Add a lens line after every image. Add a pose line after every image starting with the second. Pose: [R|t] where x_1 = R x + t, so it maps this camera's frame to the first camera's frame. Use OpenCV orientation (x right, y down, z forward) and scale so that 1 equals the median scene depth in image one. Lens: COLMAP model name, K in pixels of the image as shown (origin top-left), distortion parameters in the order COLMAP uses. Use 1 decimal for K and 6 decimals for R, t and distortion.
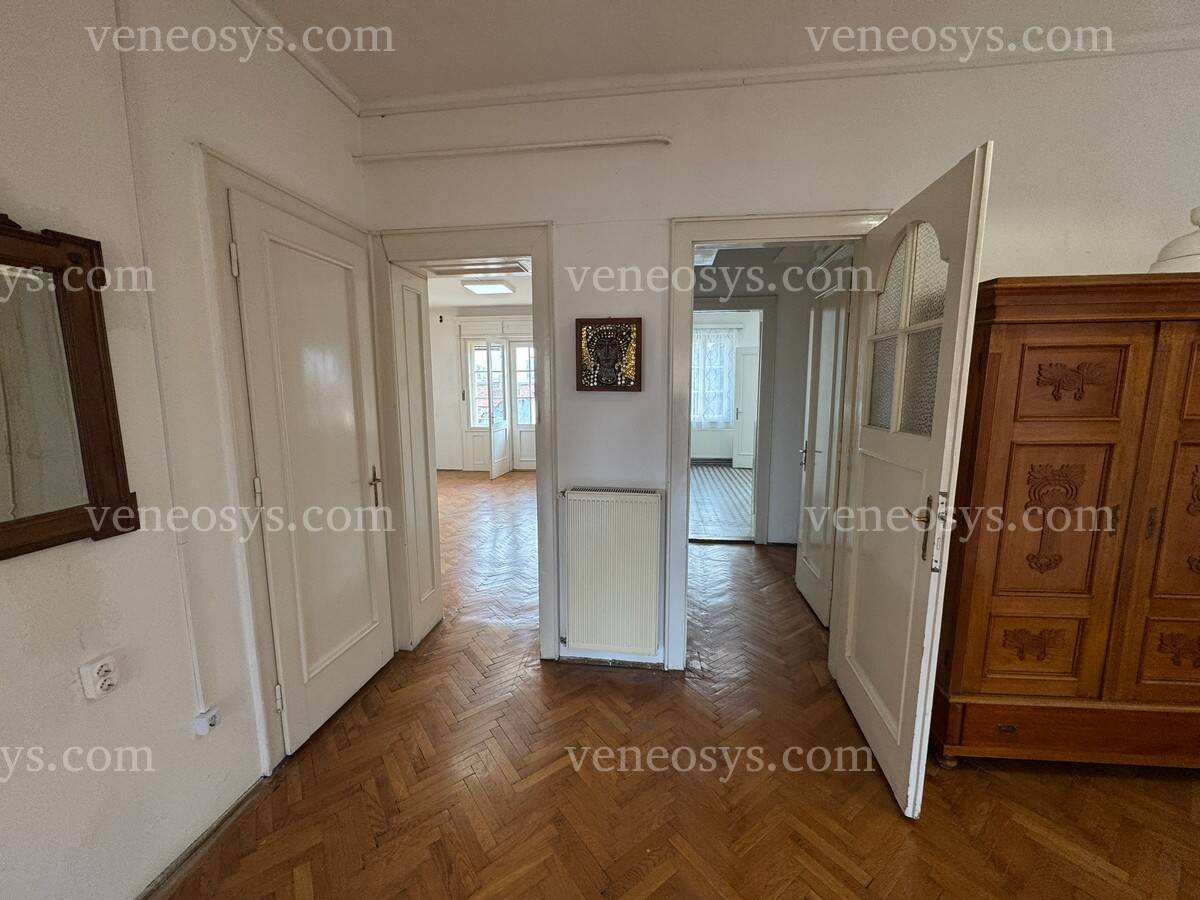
lens RADIAL K [[478.2, 0, 604.3], [0, 478.2, 453.9], [0, 0, 1]] dist [-0.004093, -0.000071]
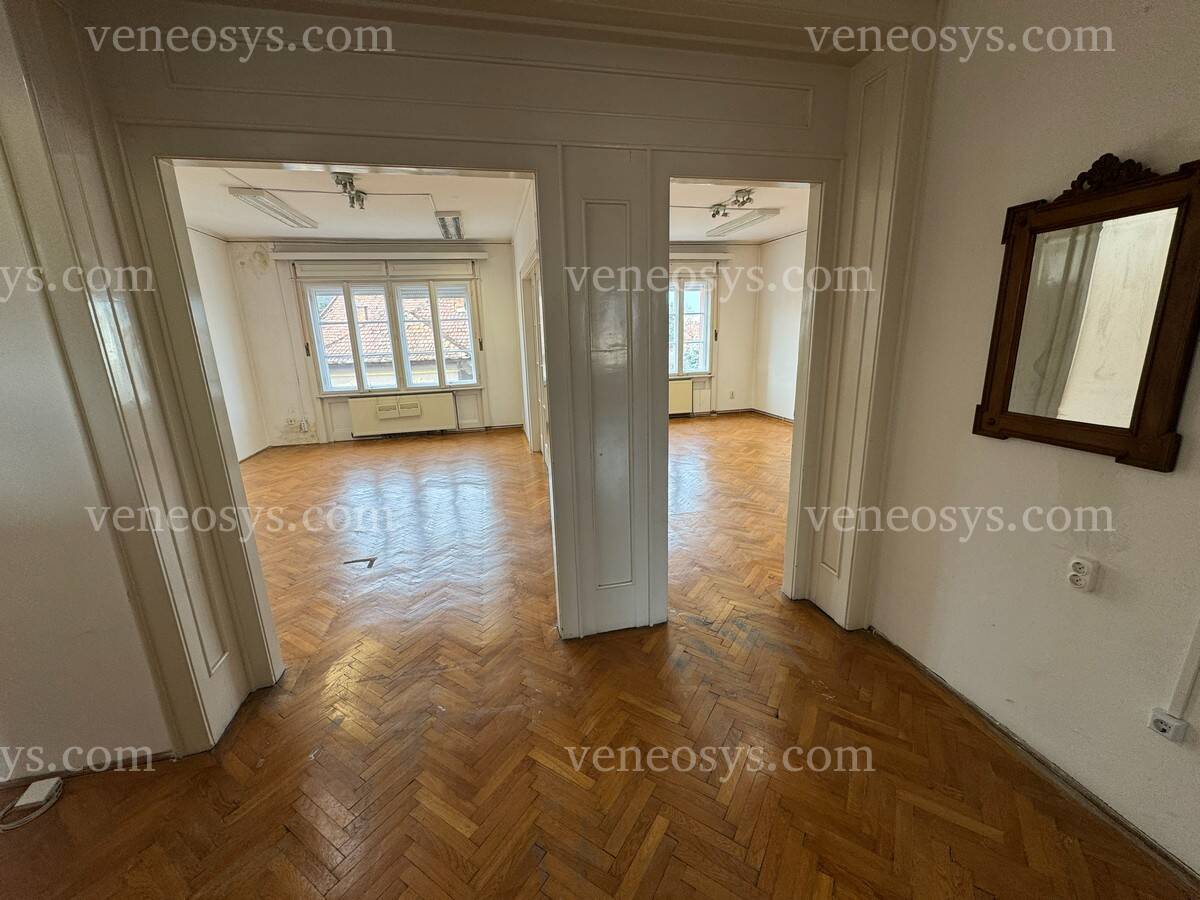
lens RADIAL K [[478.2, 0, 601.1], [0, 478.2, 445.4], [0, 0, 1]] dist [-0.004093, -0.000071]
pose [[-0.937161, 0.116461, -0.328886, 0.400896], [-0.016172, 0.927131, 0.374388, -0.243076], [0.348522, 0.356180, -0.866988, 1.519842]]
